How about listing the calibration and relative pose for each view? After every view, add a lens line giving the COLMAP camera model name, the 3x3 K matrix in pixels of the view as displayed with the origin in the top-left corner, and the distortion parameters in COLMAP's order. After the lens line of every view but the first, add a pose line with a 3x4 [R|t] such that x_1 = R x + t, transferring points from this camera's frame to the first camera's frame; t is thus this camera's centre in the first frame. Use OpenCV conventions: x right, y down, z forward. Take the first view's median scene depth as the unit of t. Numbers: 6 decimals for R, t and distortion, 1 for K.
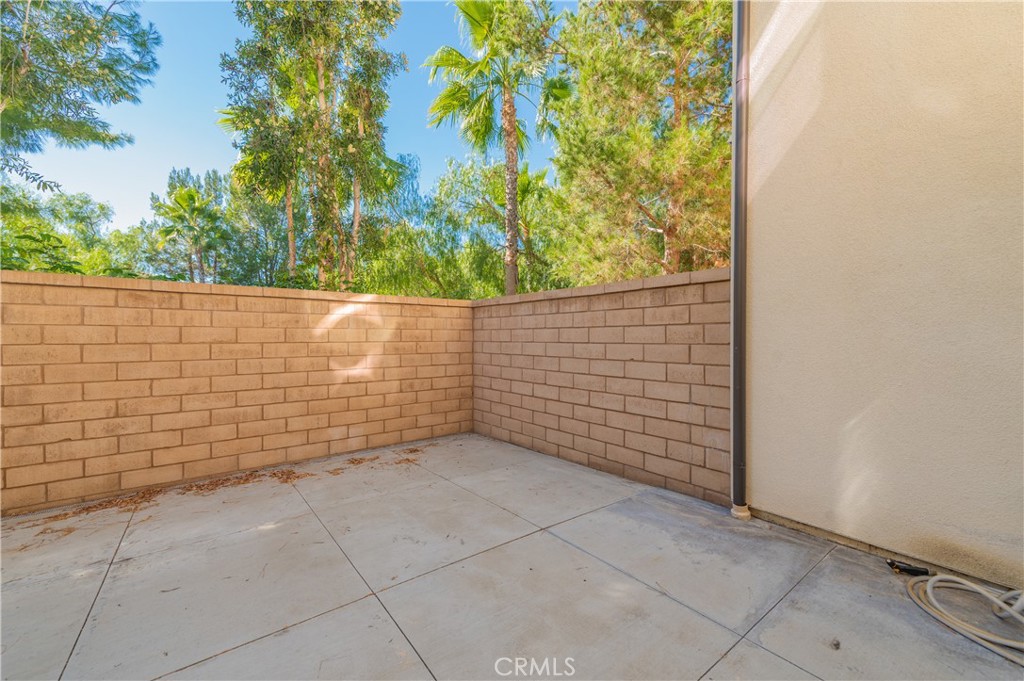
lens RADIAL K [[401.2, 0, 510.8], [0, 401.2, 339.3], [0, 0, 1]] dist [0.016432, -0.004937]
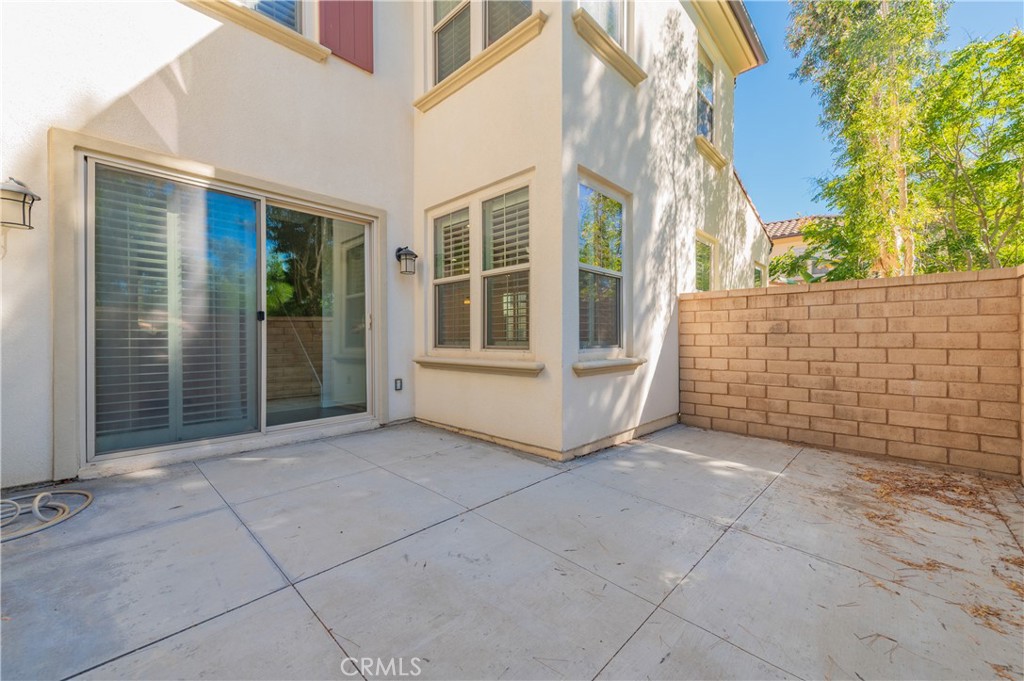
lens RADIAL K [[401.2, 0, 510.8], [0, 401.2, 339.3], [0, 0, 1]] dist [0.016432, -0.004937]
pose [[-0.988741, 0.001880, -0.149622, -0.215836], [0.001159, 0.999987, 0.004906, 0.029375], [0.149630, 0.004677, -0.988731, 1.901451]]
